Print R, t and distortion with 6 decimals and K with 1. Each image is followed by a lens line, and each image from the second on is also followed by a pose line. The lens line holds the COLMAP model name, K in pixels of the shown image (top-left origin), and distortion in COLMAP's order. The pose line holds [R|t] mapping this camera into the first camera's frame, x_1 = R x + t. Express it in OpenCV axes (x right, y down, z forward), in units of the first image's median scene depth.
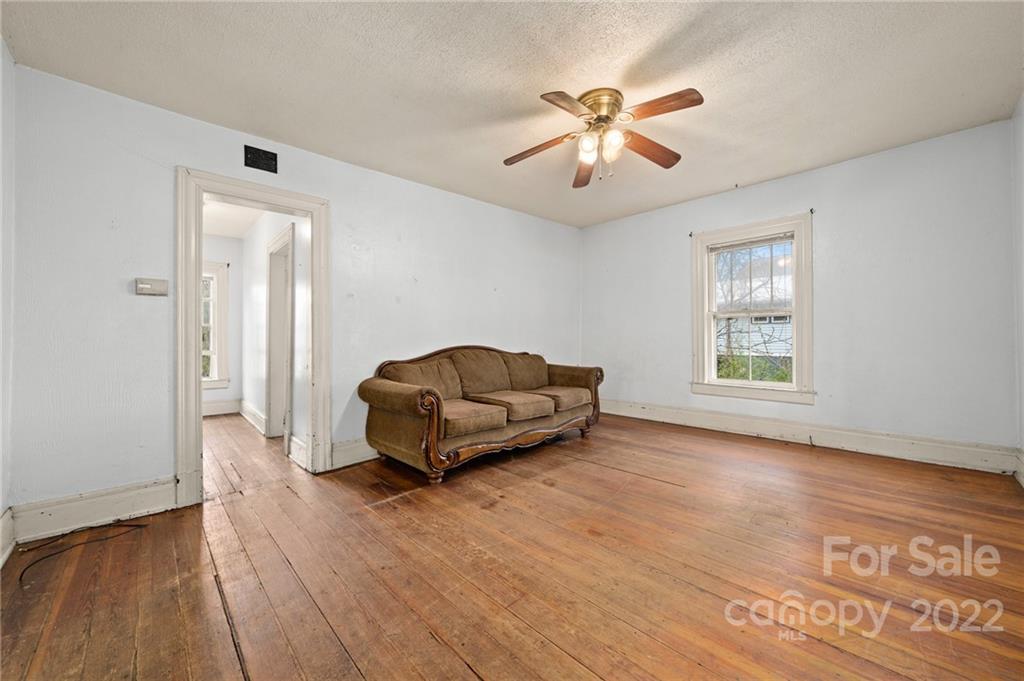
lens RADIAL K [[399.2, 0, 515.5], [0, 399.2, 335.2], [0, 0, 1]] dist [-0.003921, -0.000230]
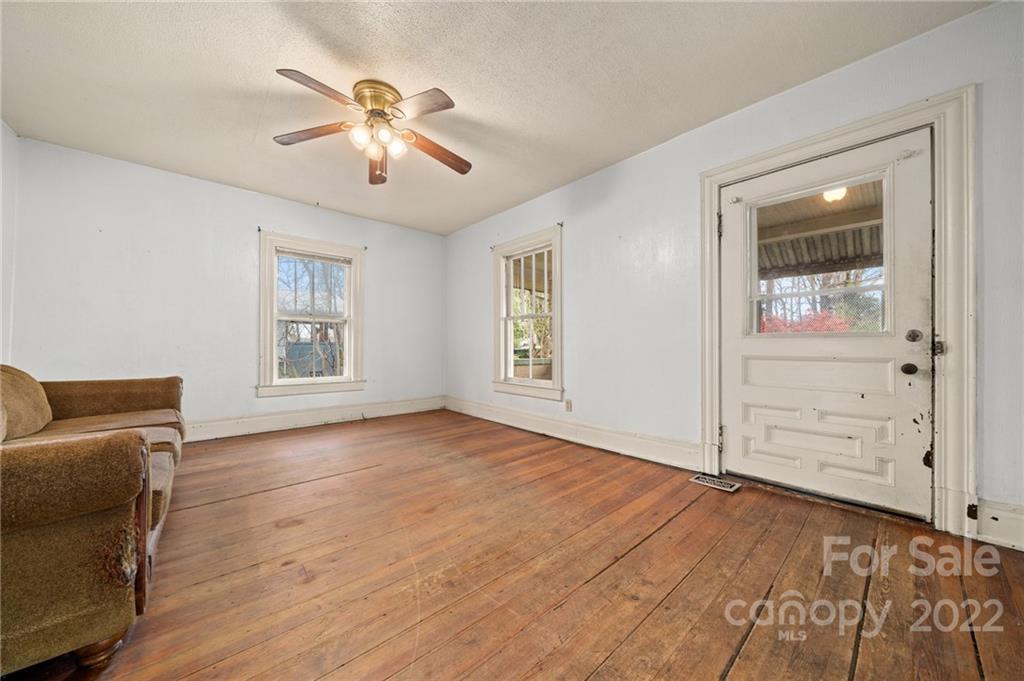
lens RADIAL K [[361.6, 0, 517.8], [0, 361.6, 345.6], [0, 0, 1]] dist [-0.004896, 0.000507]
pose [[-0.002530, 0.009412, 0.999953, -0.618164], [-0.011707, 0.999887, -0.009441, 0.035946], [-0.999928, -0.011731, -0.002420, 0.588216]]
